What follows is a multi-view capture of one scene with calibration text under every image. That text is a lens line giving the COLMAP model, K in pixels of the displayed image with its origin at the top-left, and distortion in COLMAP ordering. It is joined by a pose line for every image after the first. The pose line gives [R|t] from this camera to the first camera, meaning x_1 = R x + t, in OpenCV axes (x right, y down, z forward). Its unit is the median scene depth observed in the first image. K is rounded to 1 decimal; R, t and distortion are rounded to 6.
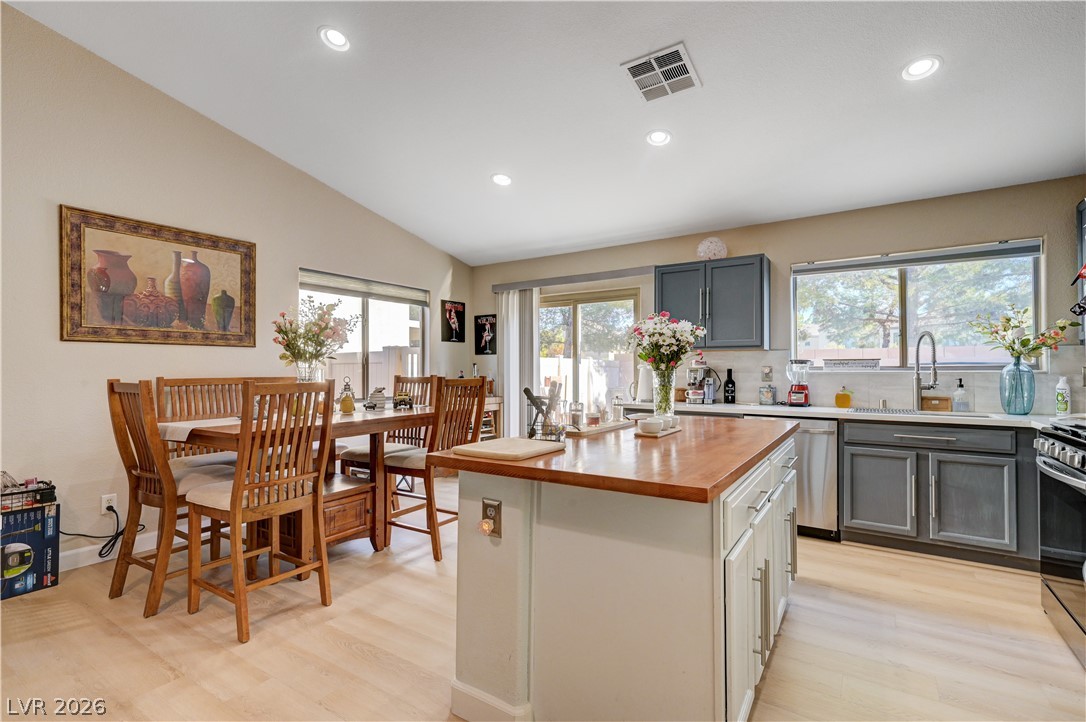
lens RADIAL K [[505.5, 0, 545.5], [0, 505.5, 365.8], [0, 0, 1]] dist [0.016380, -0.000016]
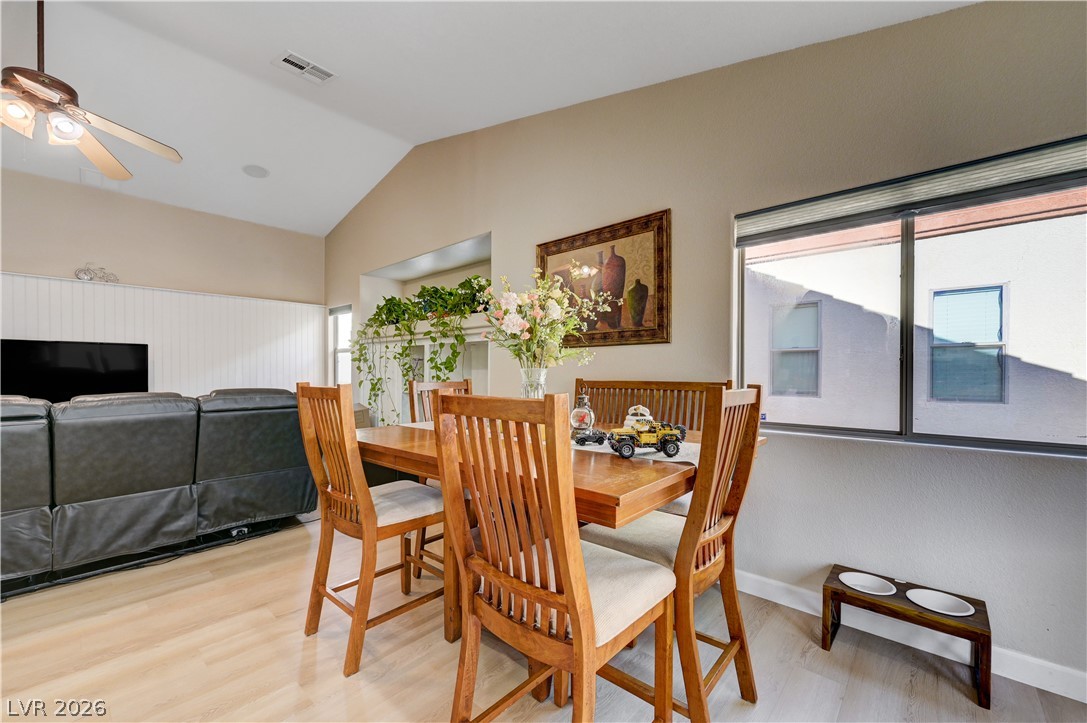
lens RADIAL K [[432.0, 0, 547.9], [0, 432.0, 376.3], [0, 0, 1]] dist [-0.000856, 0.000717]
pose [[-0.153636, 0.012329, -0.988051, 0.117380], [0.006666, 0.999912, 0.011441, 0.006305], [0.988105, -0.004828, -0.153705, 0.969657]]
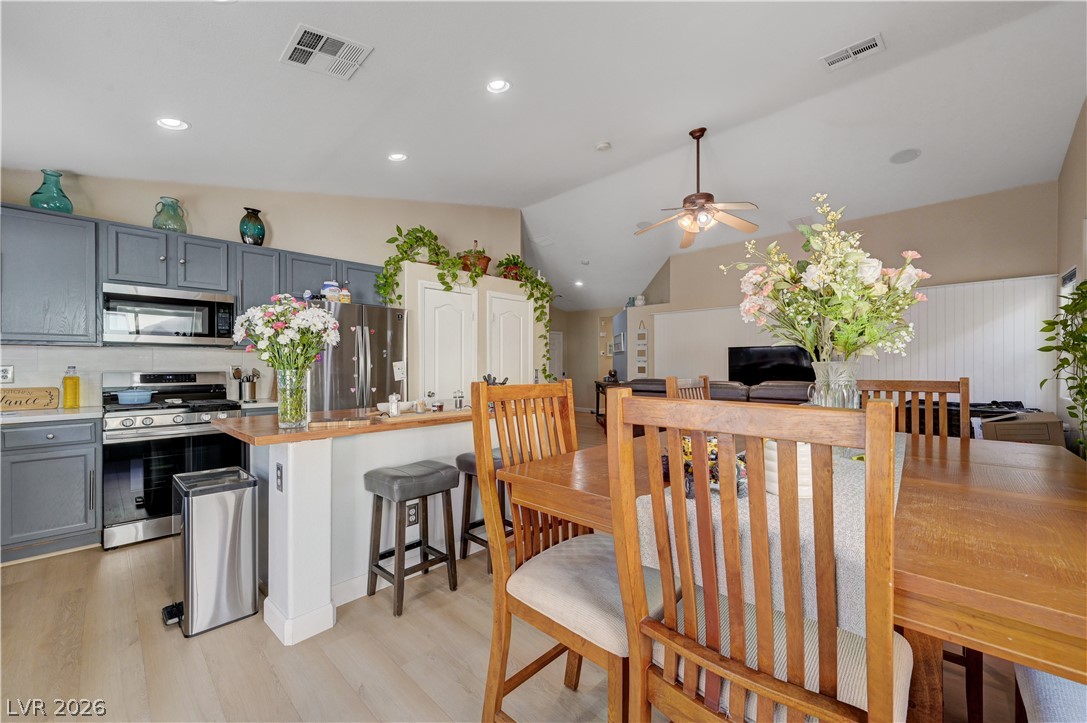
lens RADIAL K [[432.0, 0, 550.0], [0, 432.0, 367.4], [0, 0, 1]] dist [-0.000856, 0.000717]
pose [[-0.982458, 0.003510, 0.186449, -0.249652], [0.001935, 0.999961, -0.008632, 0.011310], [-0.186472, -0.008120, -0.982427, 1.283246]]
